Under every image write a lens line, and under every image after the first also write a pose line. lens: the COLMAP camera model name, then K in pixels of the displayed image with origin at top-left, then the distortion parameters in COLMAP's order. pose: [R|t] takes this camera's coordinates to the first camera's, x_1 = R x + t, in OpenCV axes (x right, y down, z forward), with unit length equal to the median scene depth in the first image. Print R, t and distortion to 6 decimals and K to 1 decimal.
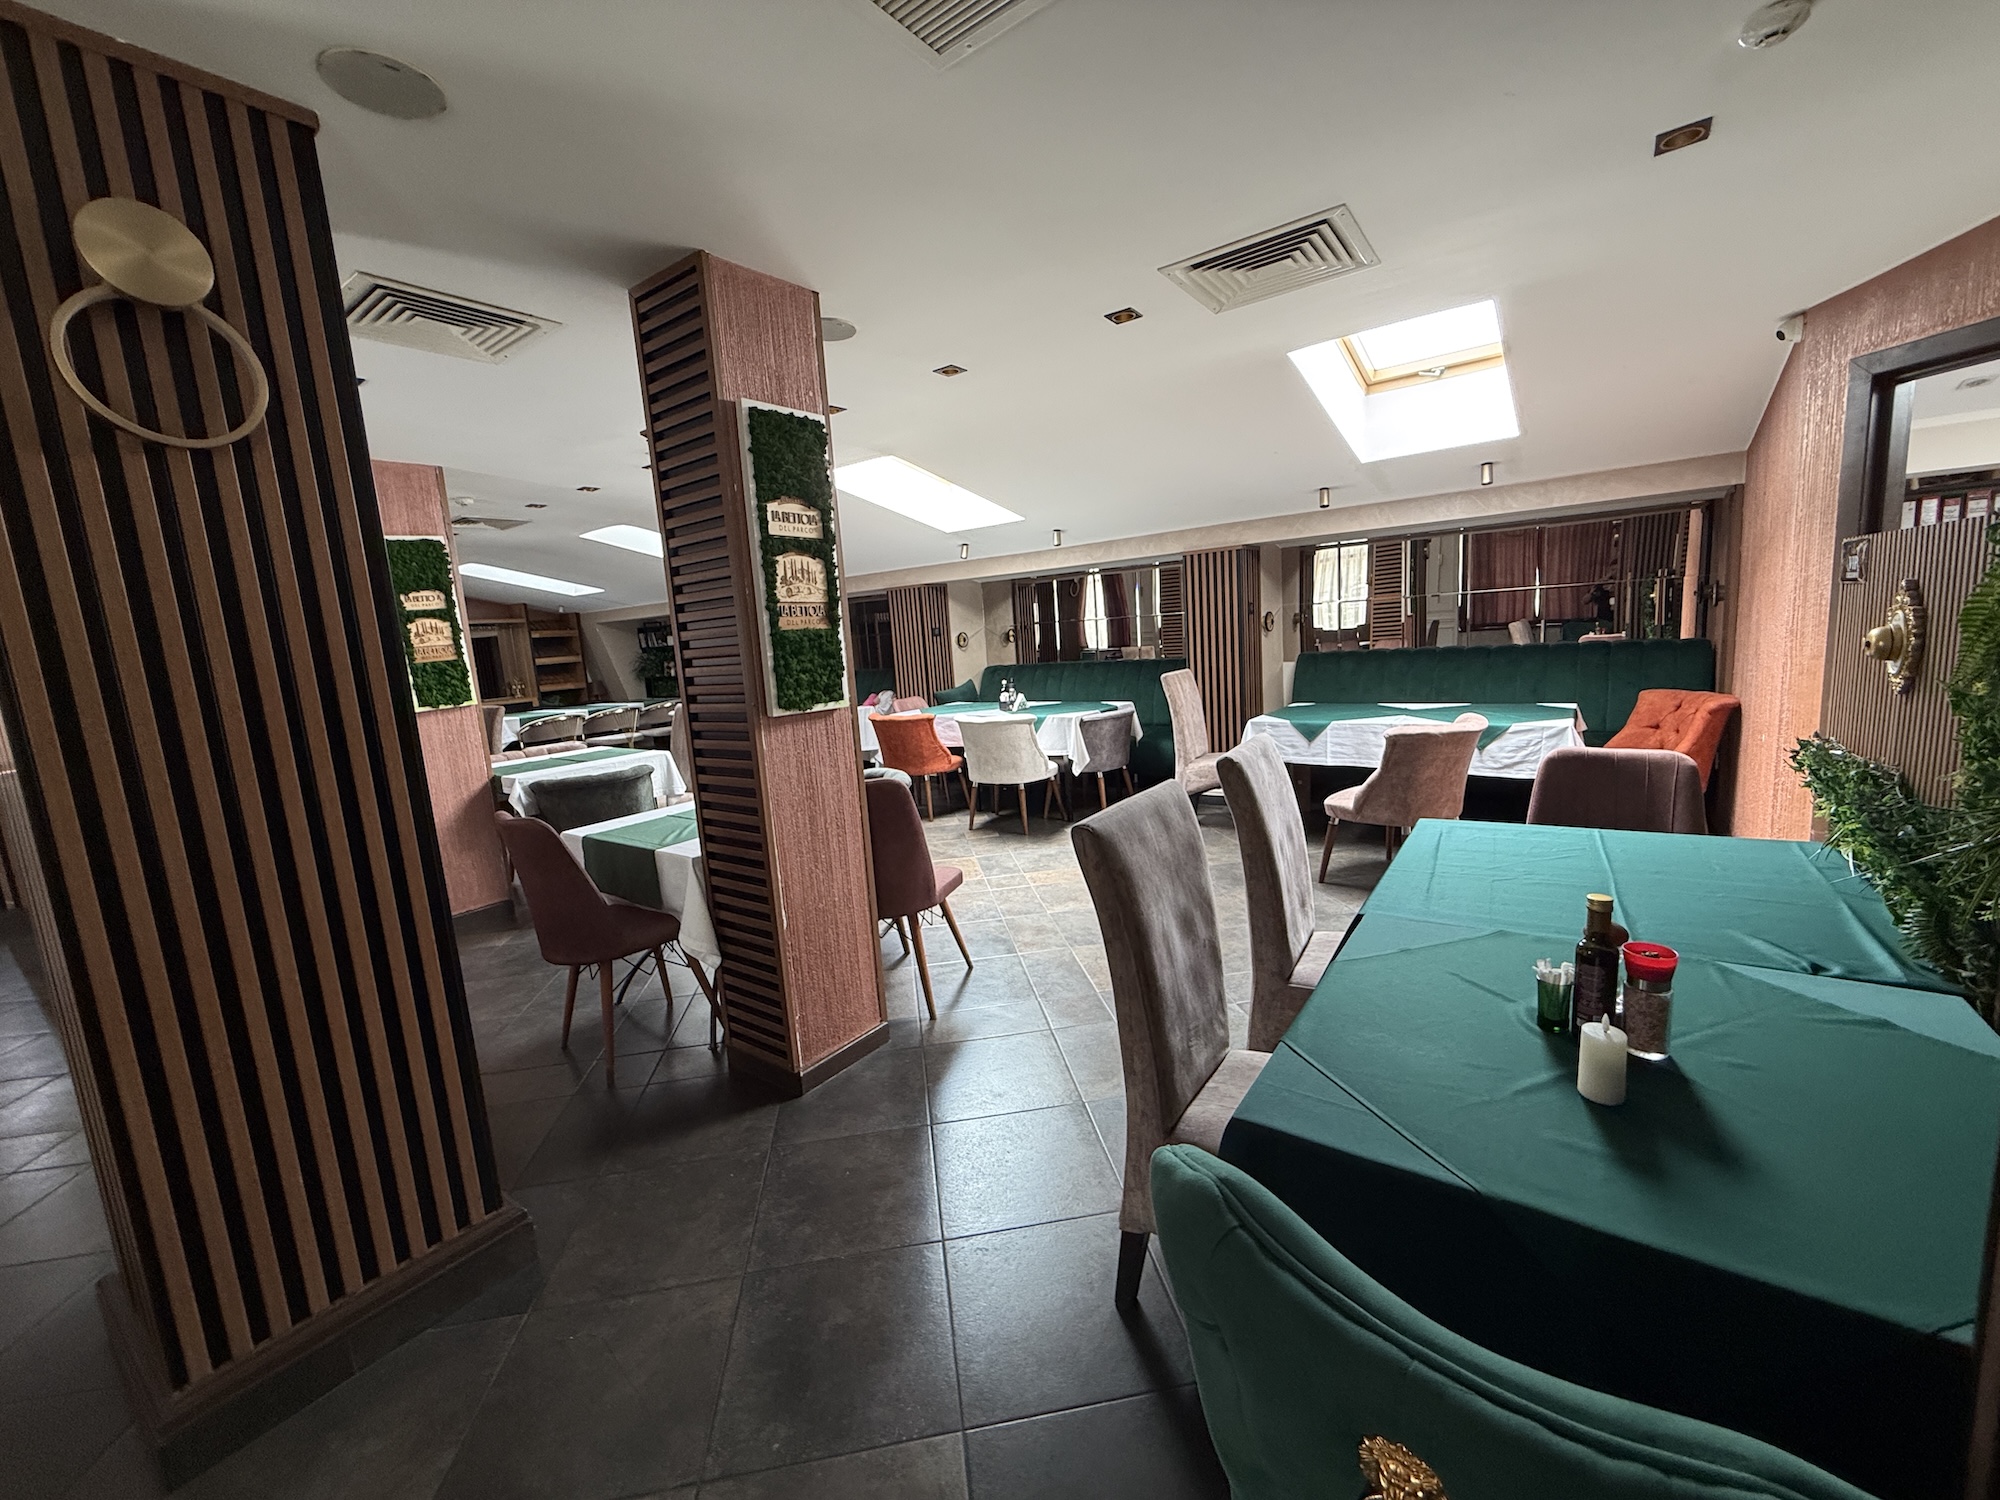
lens RADIAL K [[791.6, 0, 997.3], [0, 791.6, 750.2], [0, 0, 1]] dist [-0.003139, -0.000194]
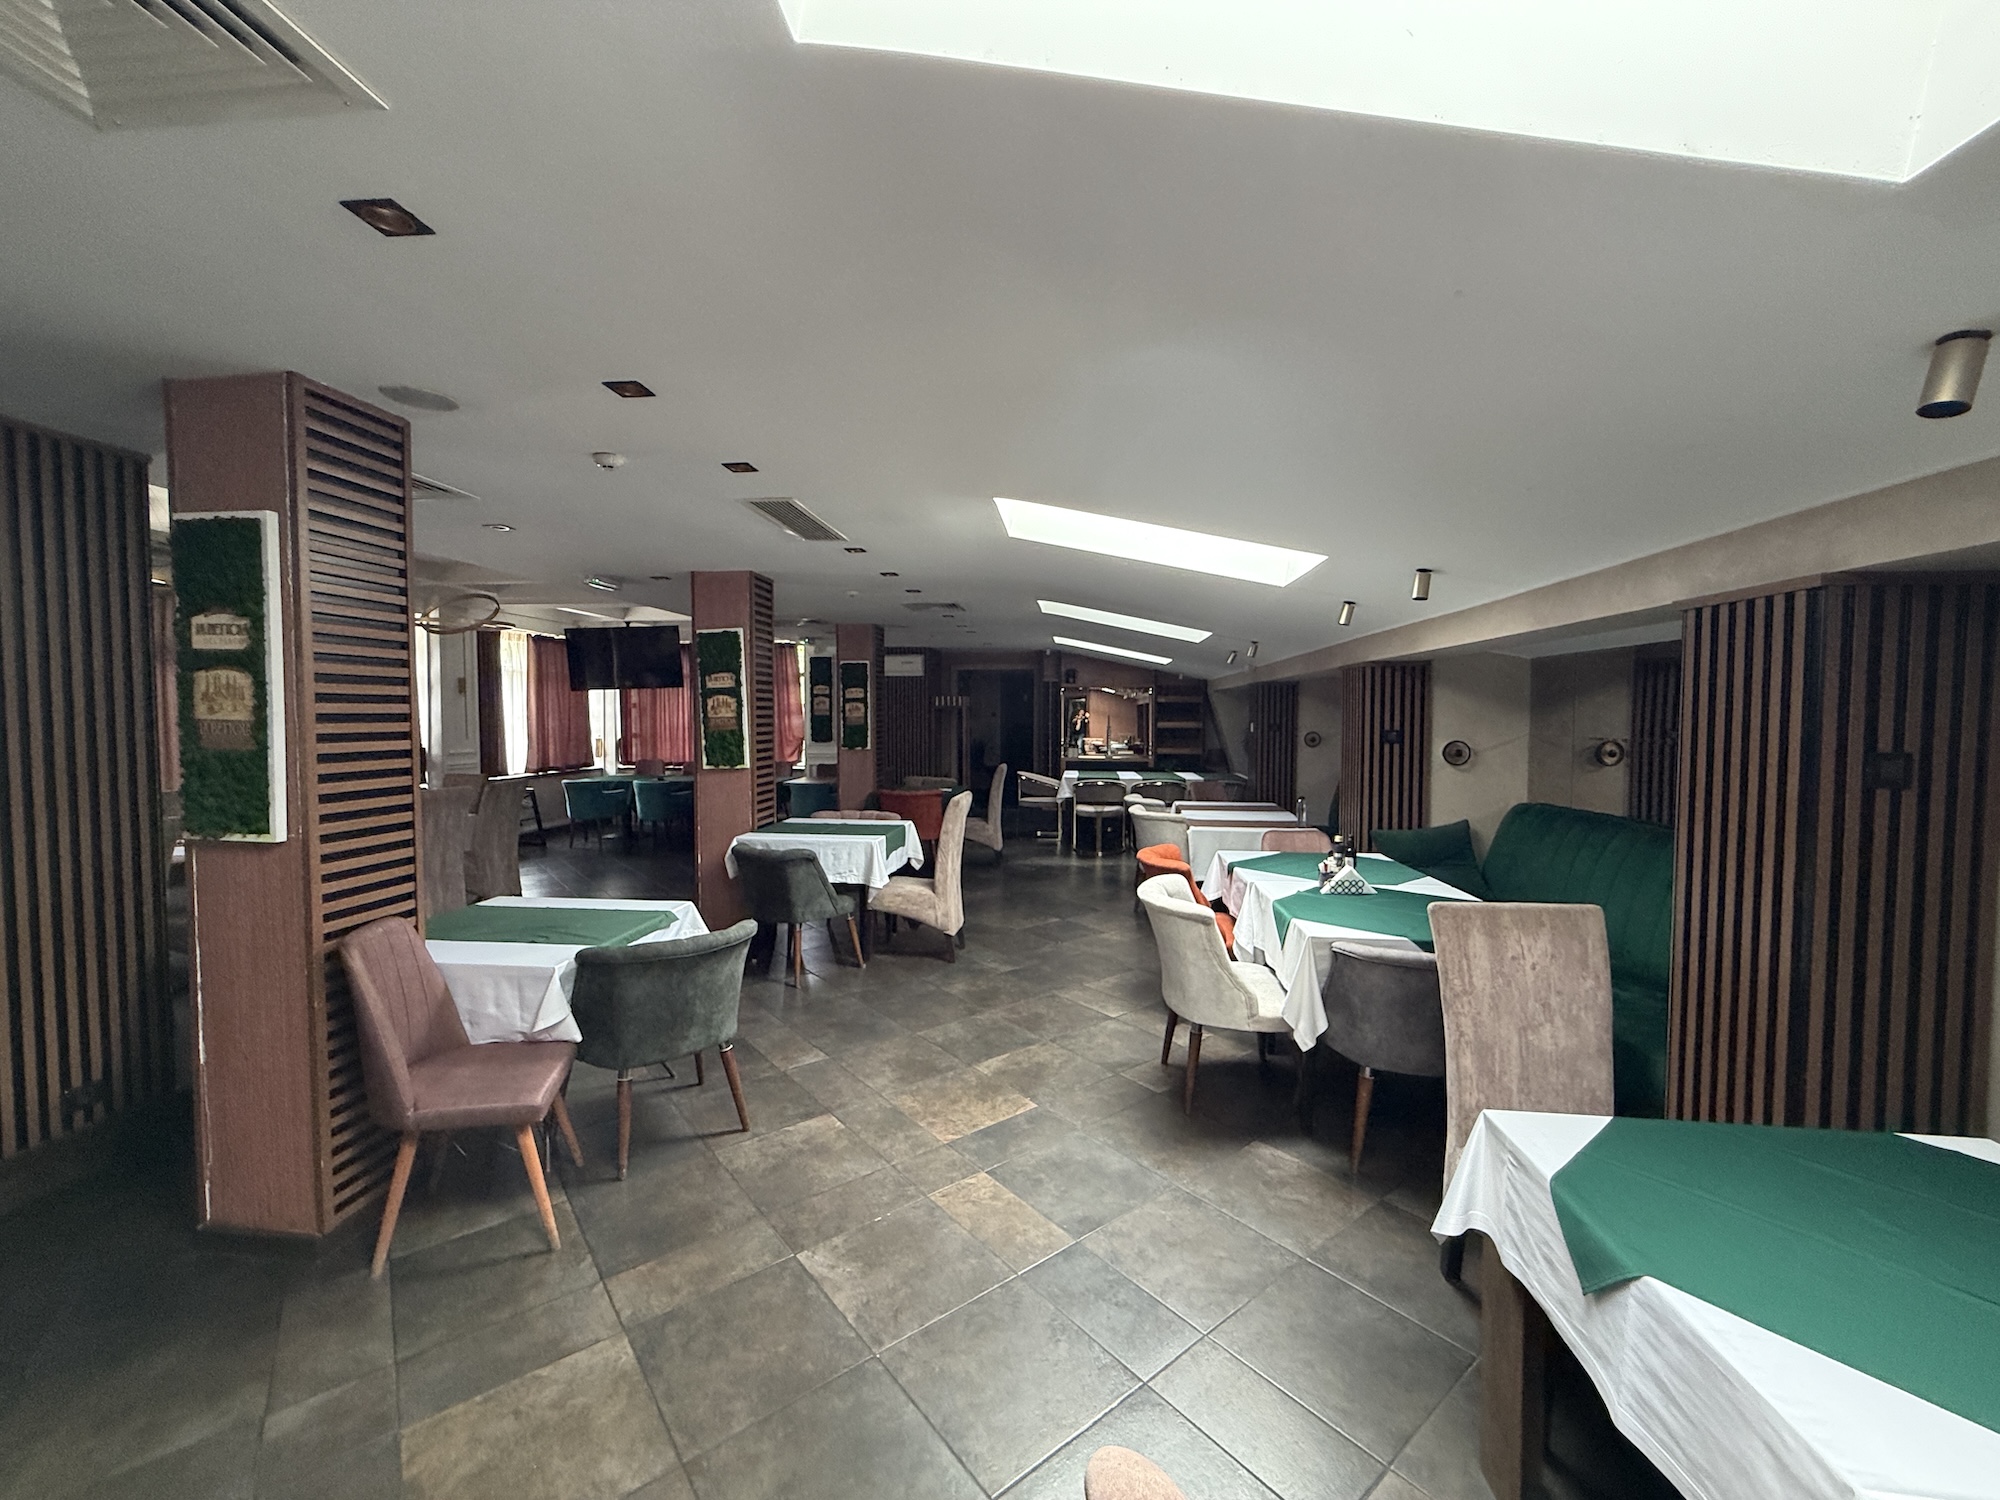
lens RADIAL K [[791.6, 0, 1001.9], [0, 791.6, 746.5], [0, 0, 1]] dist [-0.003139, -0.000194]
pose [[0.499535, 0.103952, -0.860034, 0.939507], [-0.164888, 0.986034, 0.023409, -0.313118], [0.850457, 0.130116, 0.509699, 1.252014]]
